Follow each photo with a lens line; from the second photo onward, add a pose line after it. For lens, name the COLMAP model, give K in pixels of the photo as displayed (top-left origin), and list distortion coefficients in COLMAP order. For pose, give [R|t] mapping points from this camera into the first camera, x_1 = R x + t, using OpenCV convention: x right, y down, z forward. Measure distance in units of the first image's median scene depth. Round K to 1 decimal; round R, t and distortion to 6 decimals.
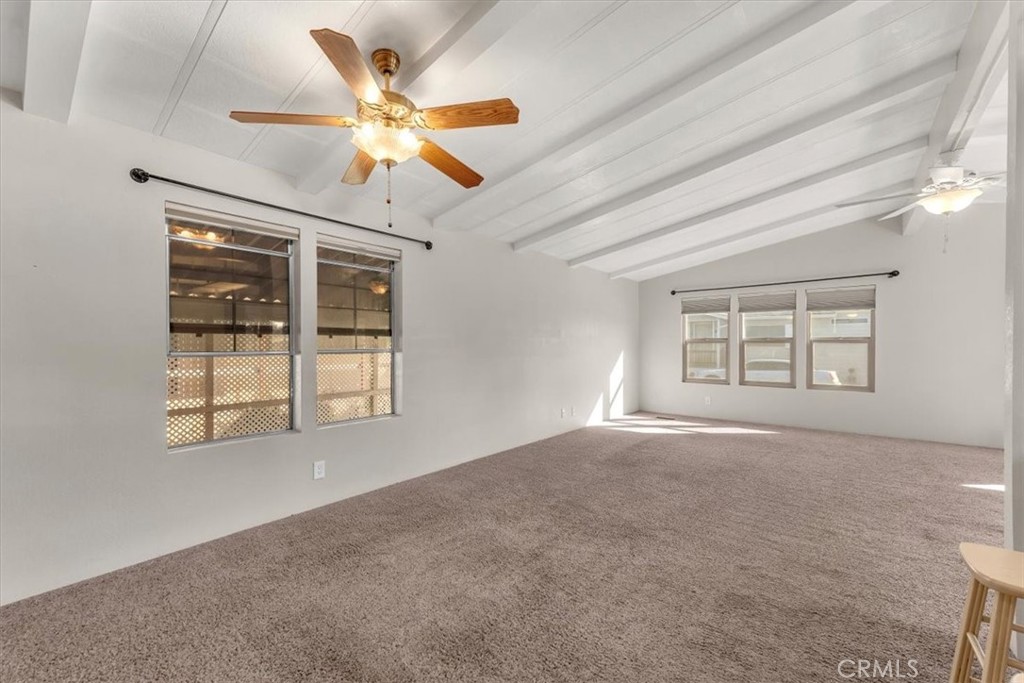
lens RADIAL K [[420.3, 0, 516.6], [0, 420.3, 346.1], [0, 0, 1]] dist [-0.011757, 0.000162]
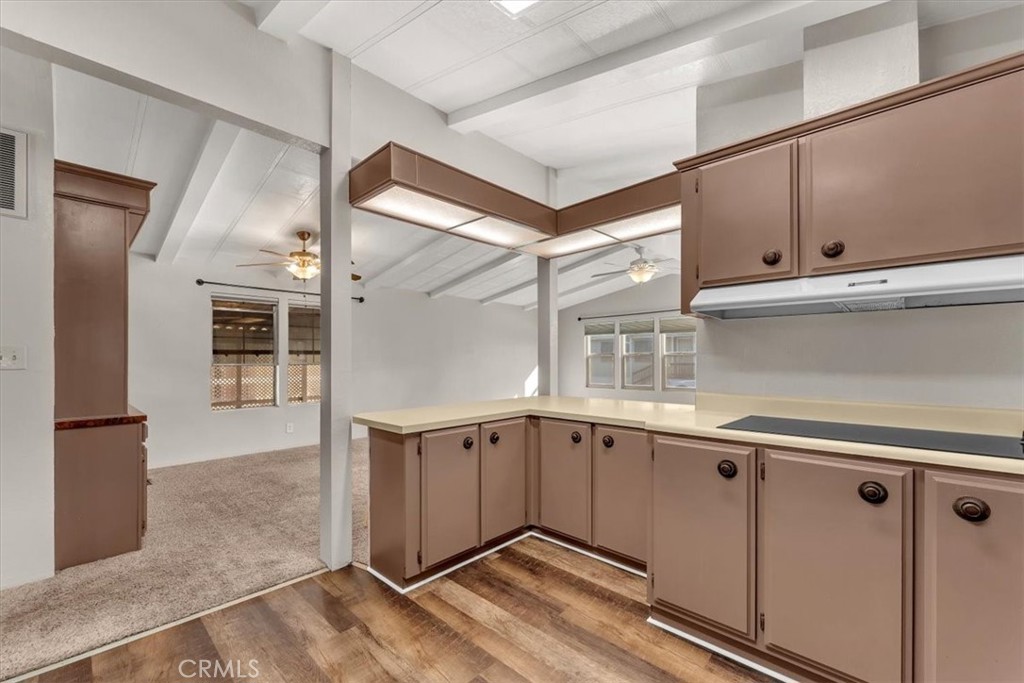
lens RADIAL K [[420.3, 0, 515.1], [0, 420.3, 354.8], [0, 0, 1]] dist [-0.011757, 0.000162]
pose [[0.997548, -0.003398, -0.069898, 0.396022], [0.002511, 0.999915, -0.012778, 0.000258], [0.069935, 0.012572, 0.997472, -0.471818]]
